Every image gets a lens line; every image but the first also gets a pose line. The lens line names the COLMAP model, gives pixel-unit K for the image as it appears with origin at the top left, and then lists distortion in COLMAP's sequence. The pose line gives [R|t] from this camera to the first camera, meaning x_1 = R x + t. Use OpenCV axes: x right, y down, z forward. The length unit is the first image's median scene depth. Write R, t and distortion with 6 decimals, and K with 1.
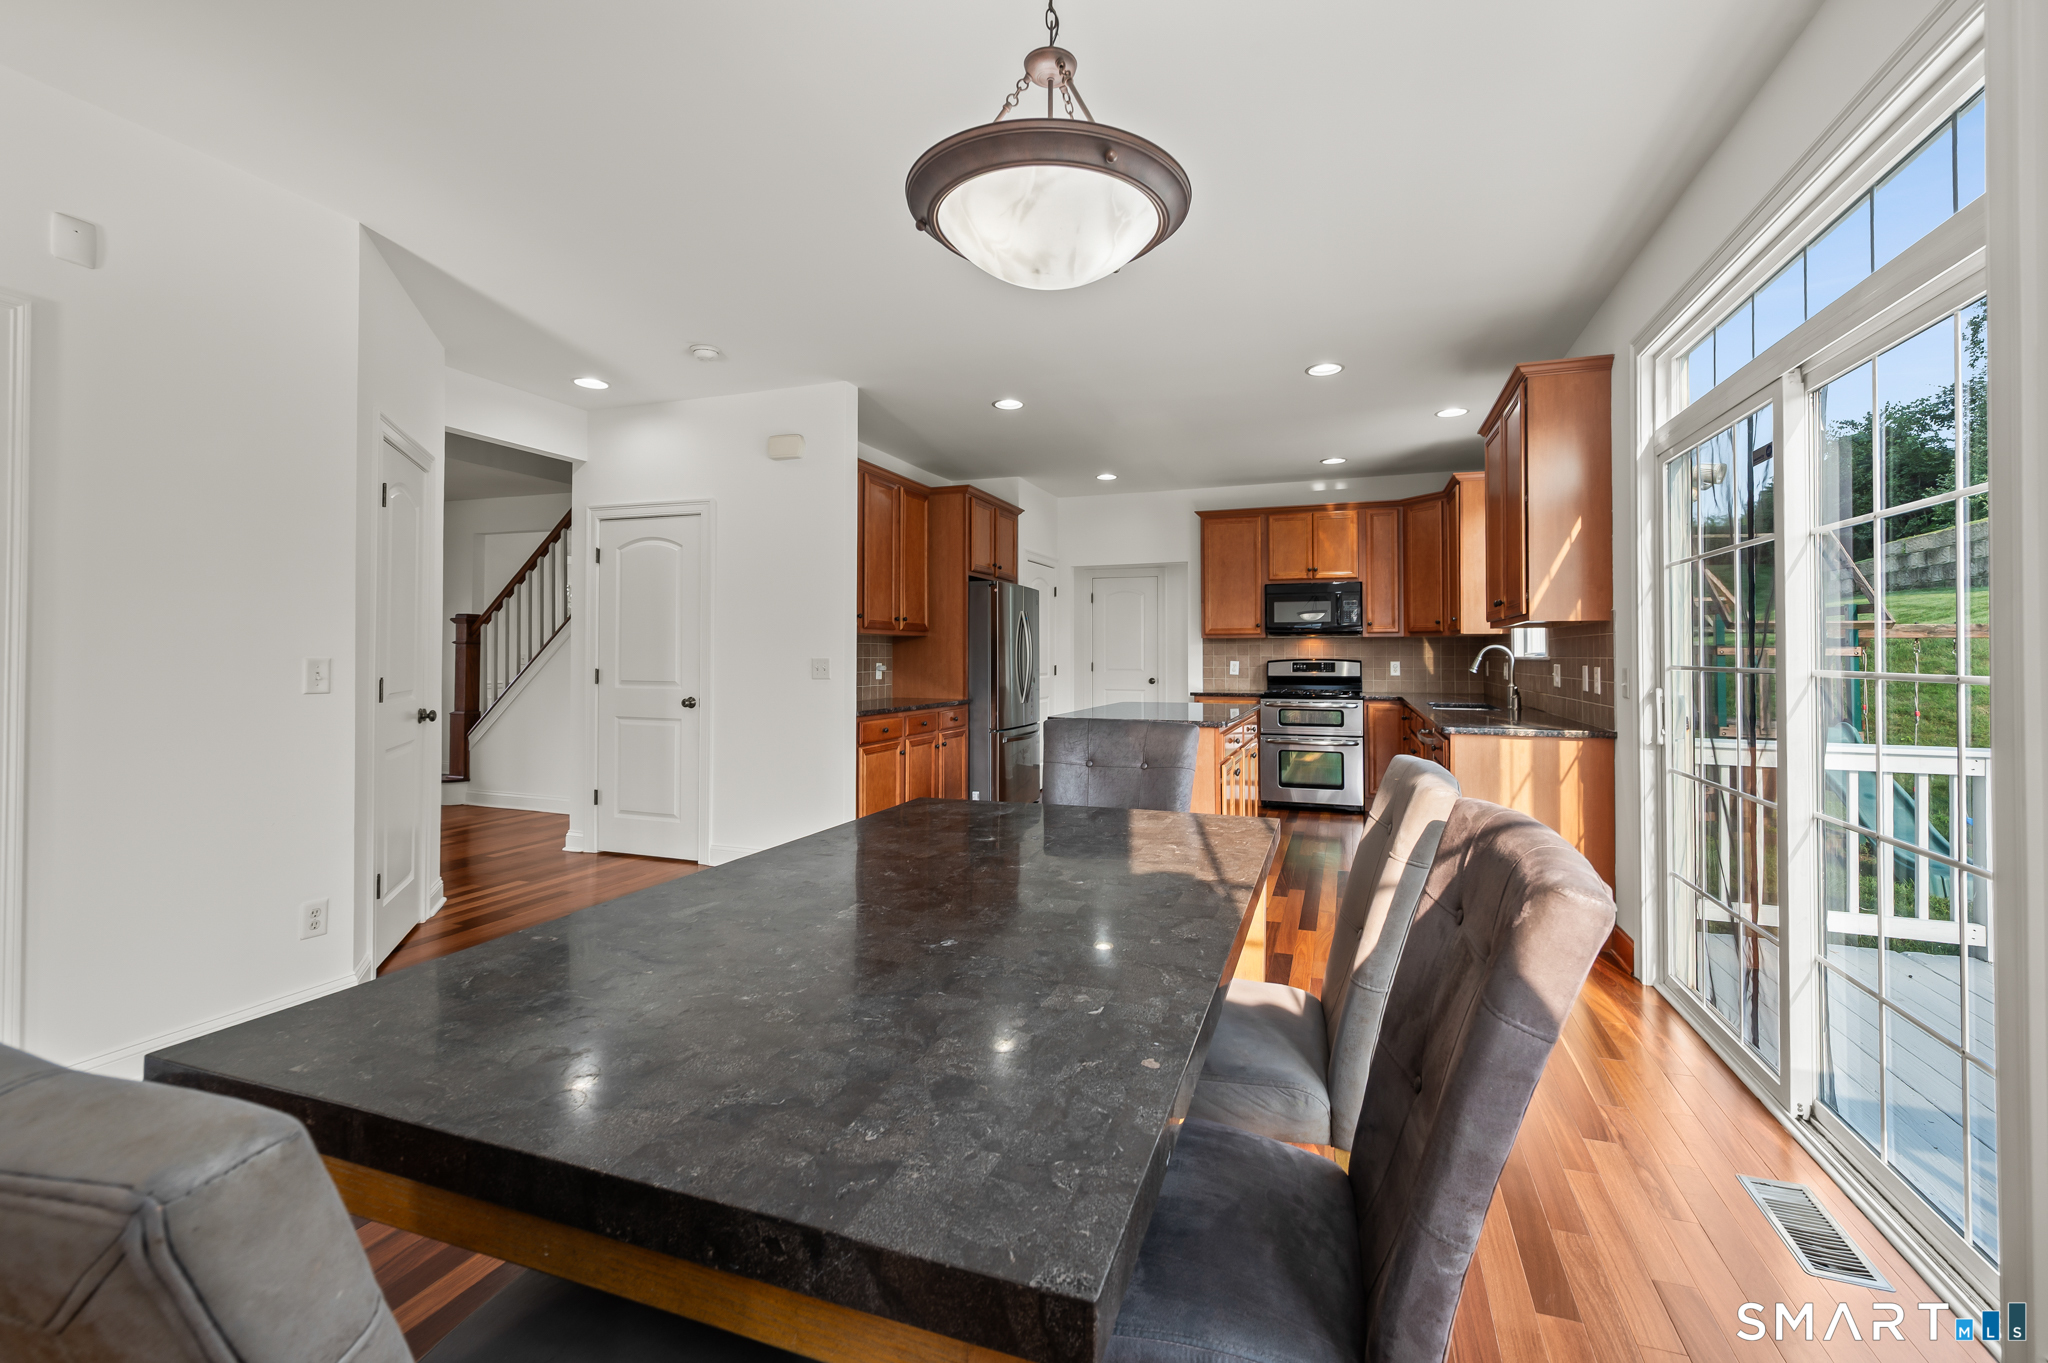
lens RADIAL K [[860.4, 0, 1030.1], [0, 860.4, 663.4], [0, 0, 1]] dist [-0.001142, -0.000201]
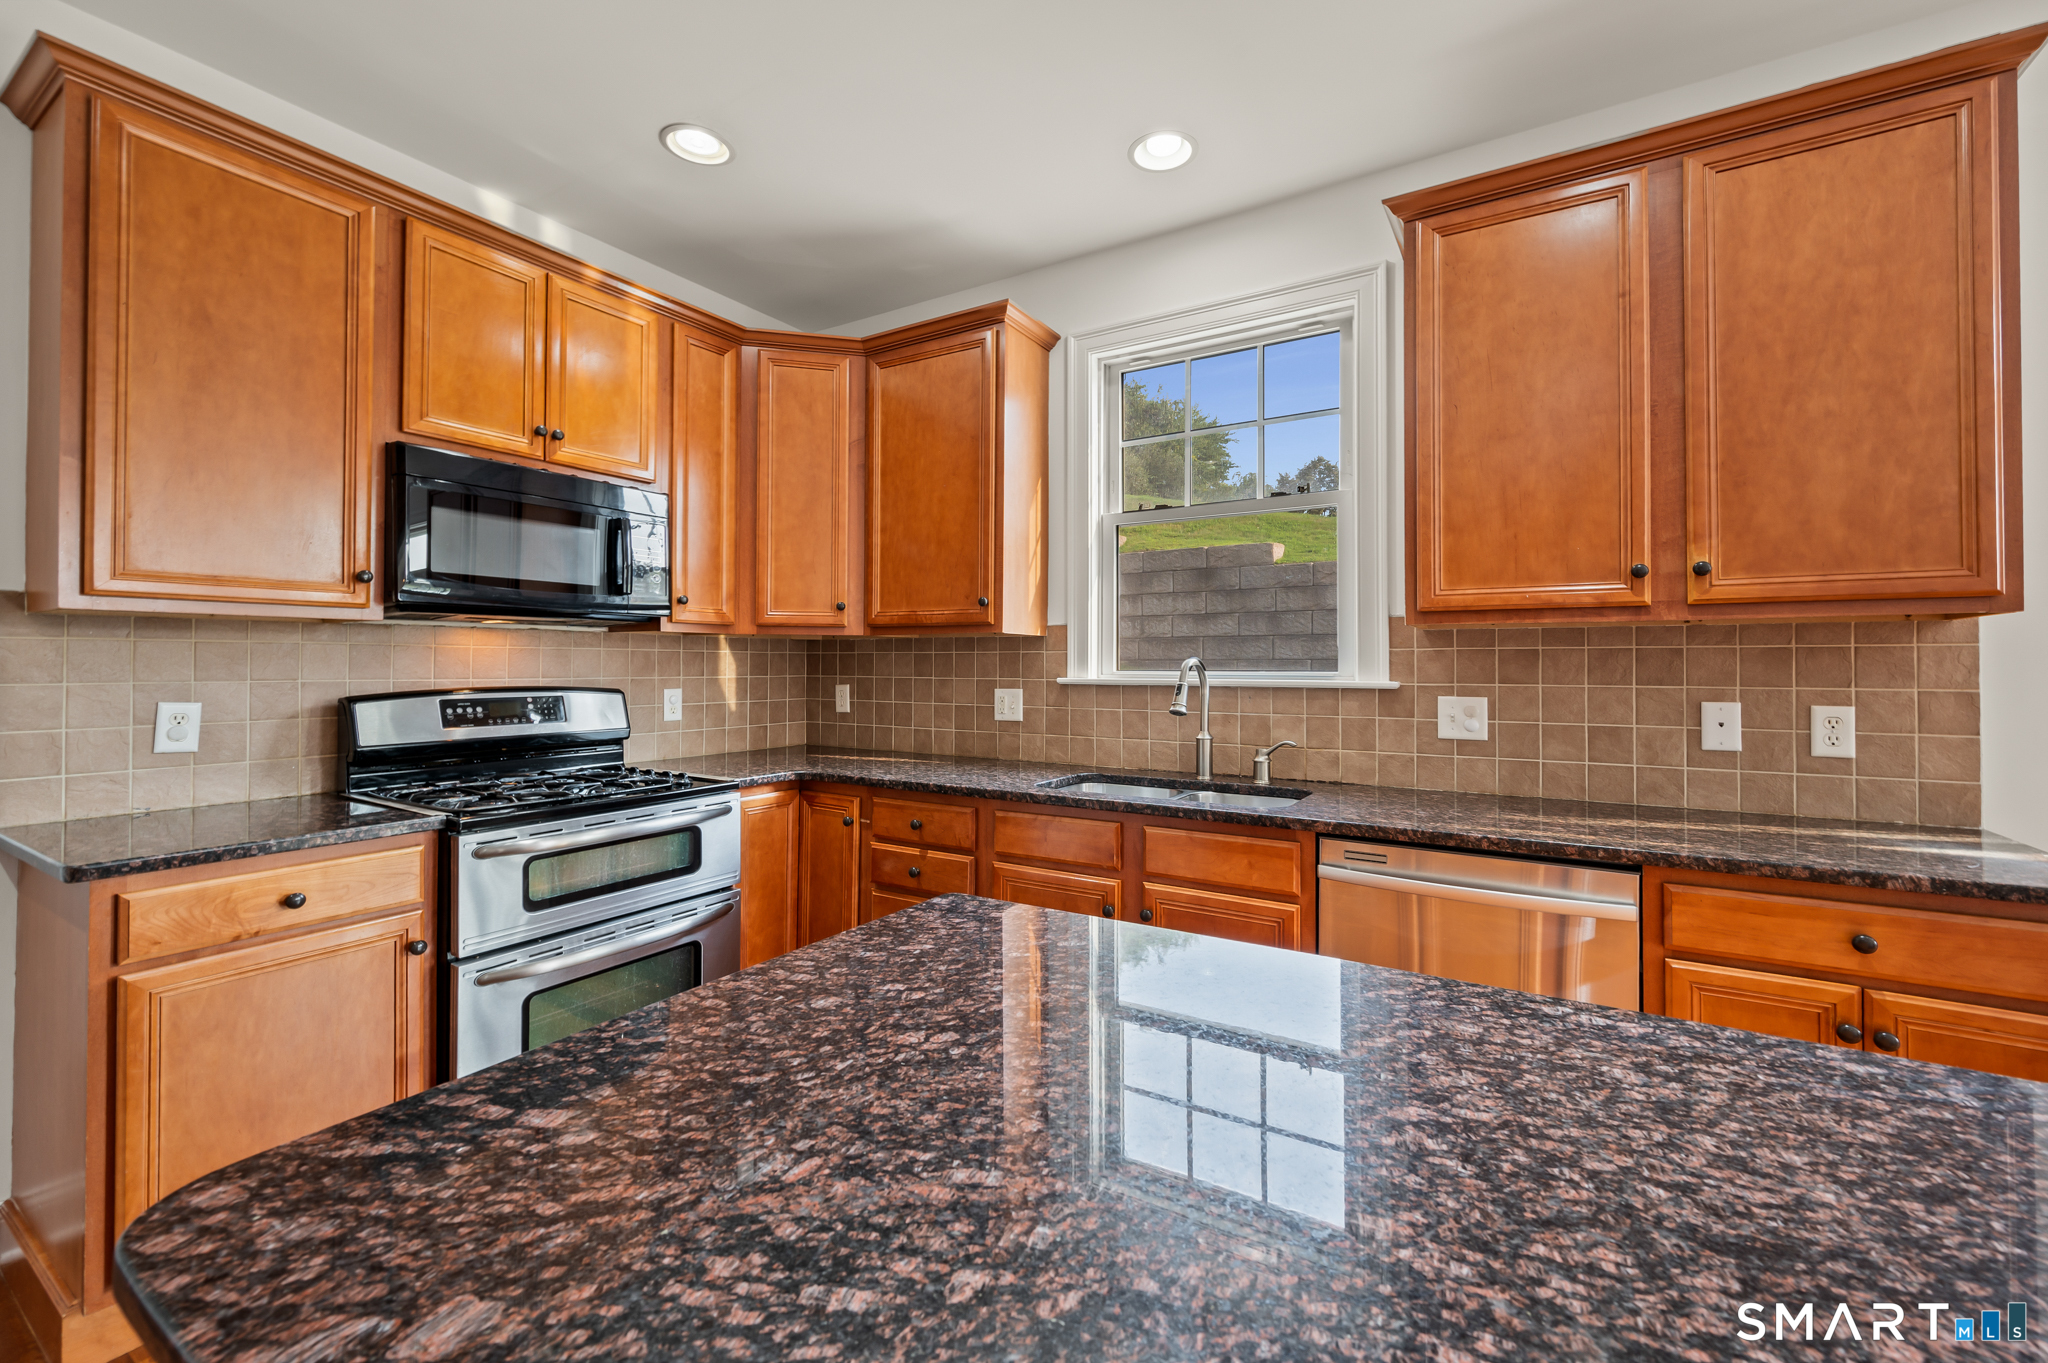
lens RADIAL K [[836.7, 0, 1054.9], [0, 836.7, 652.4], [0, 0, 1]] dist [0.000468, 0.000258]
pose [[0.179619, 0.013317, 0.983646, 0.031982], [0.007819, 0.999857, -0.014965, -0.013130], [-0.983705, 0.010380, 0.179490, 0.743515]]
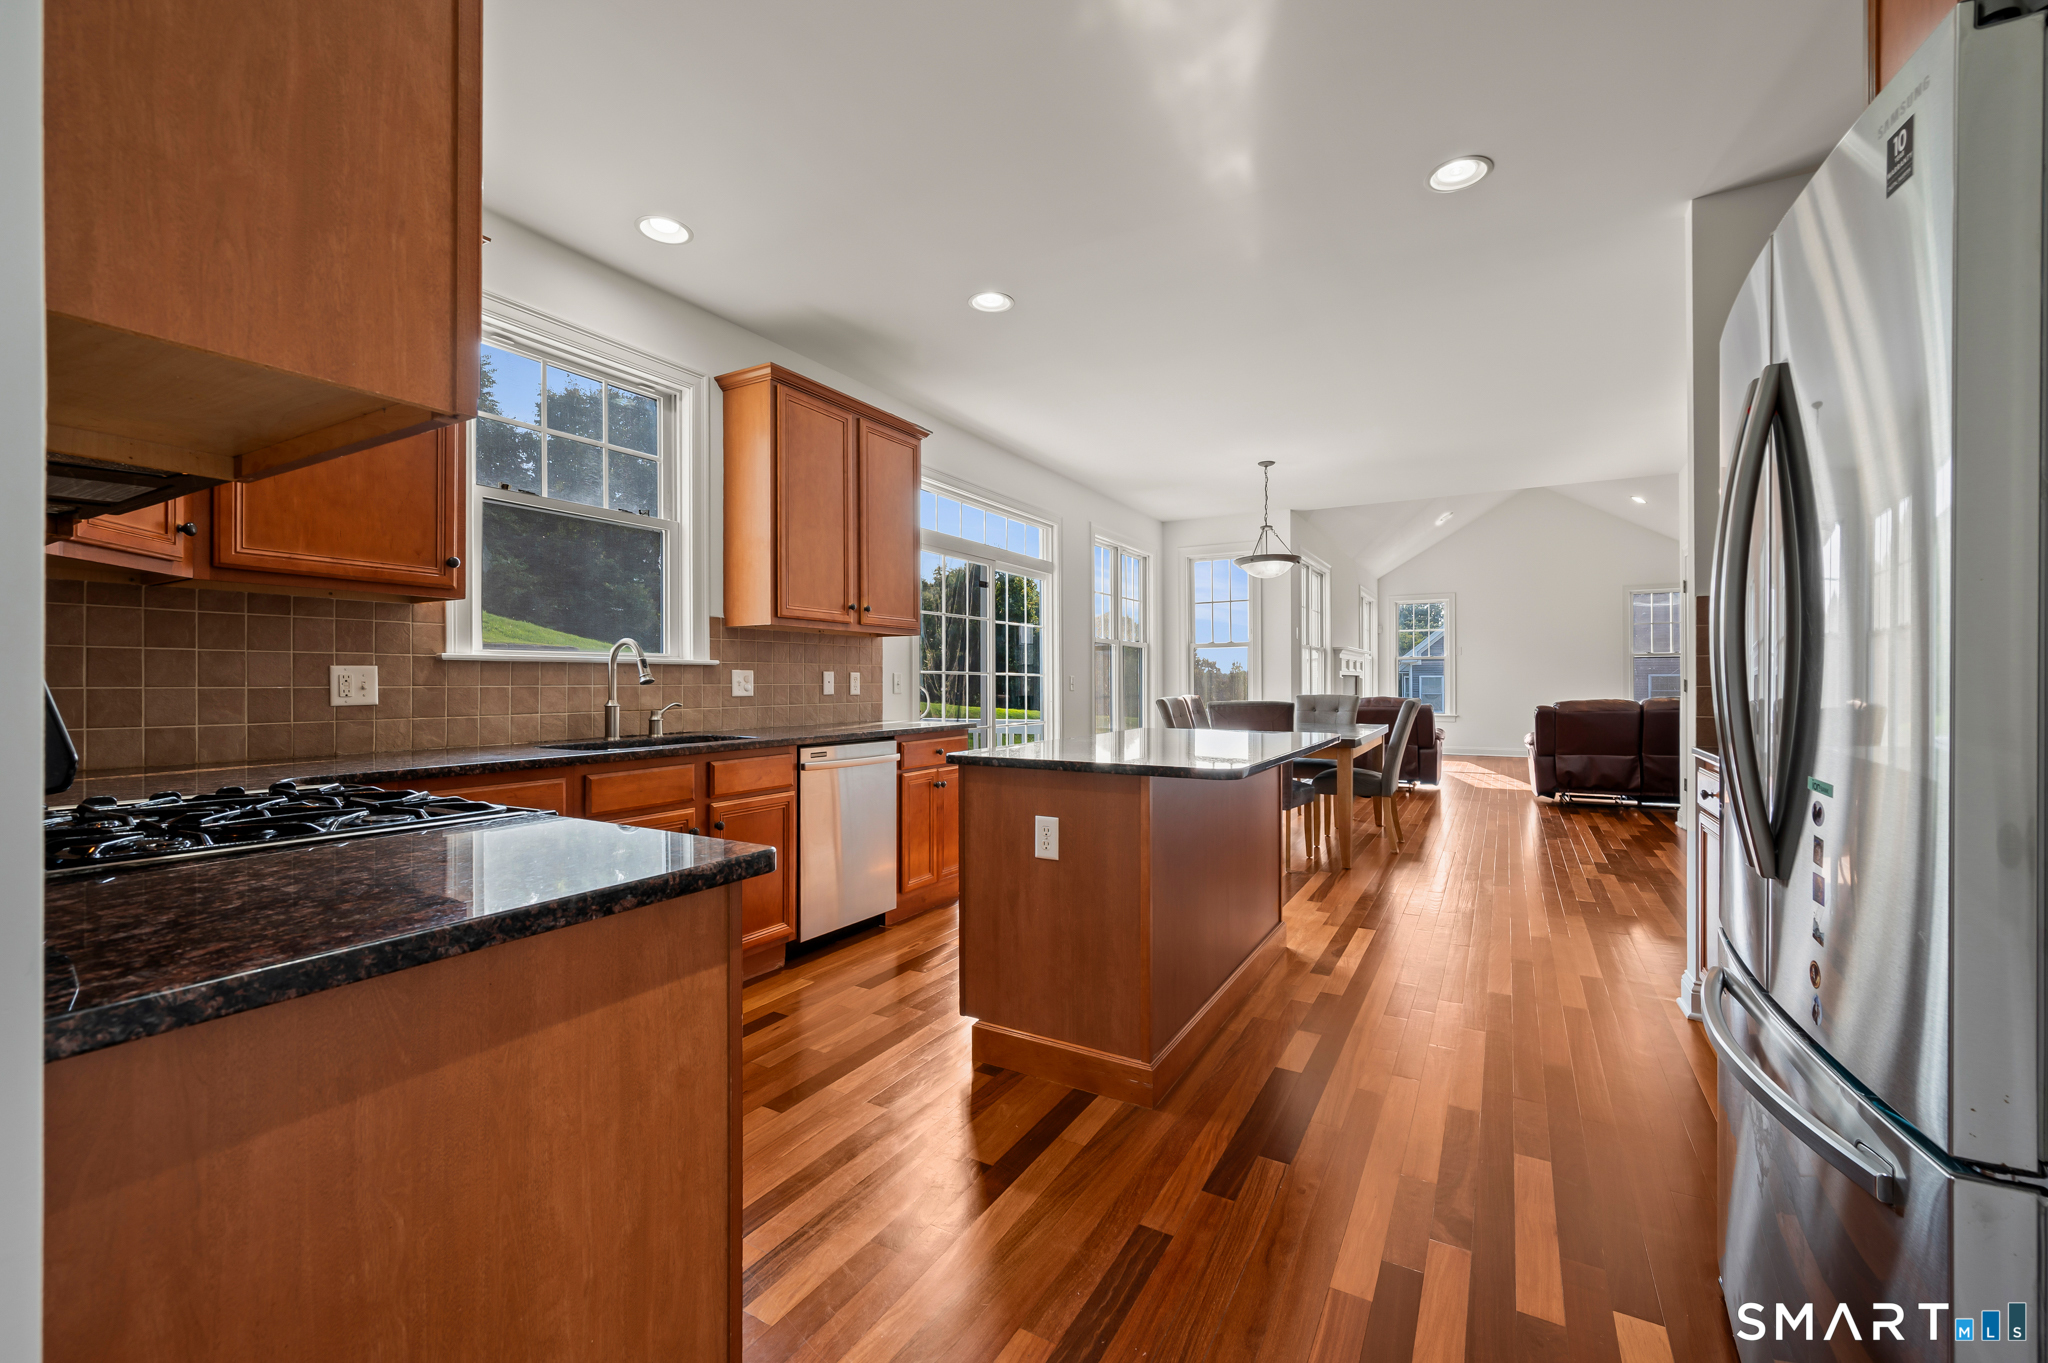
lens RADIAL K [[847.4, 0, 1024.0], [0, 847.4, 681.5], [0, 0, 1]] dist [0.000157, -0.000070]
pose [[-0.986844, -0.002331, 0.161658, 0.119183], [-0.000305, 0.999921, 0.012558, 0.001229], [-0.161675, 0.012344, -0.986767, 1.156333]]
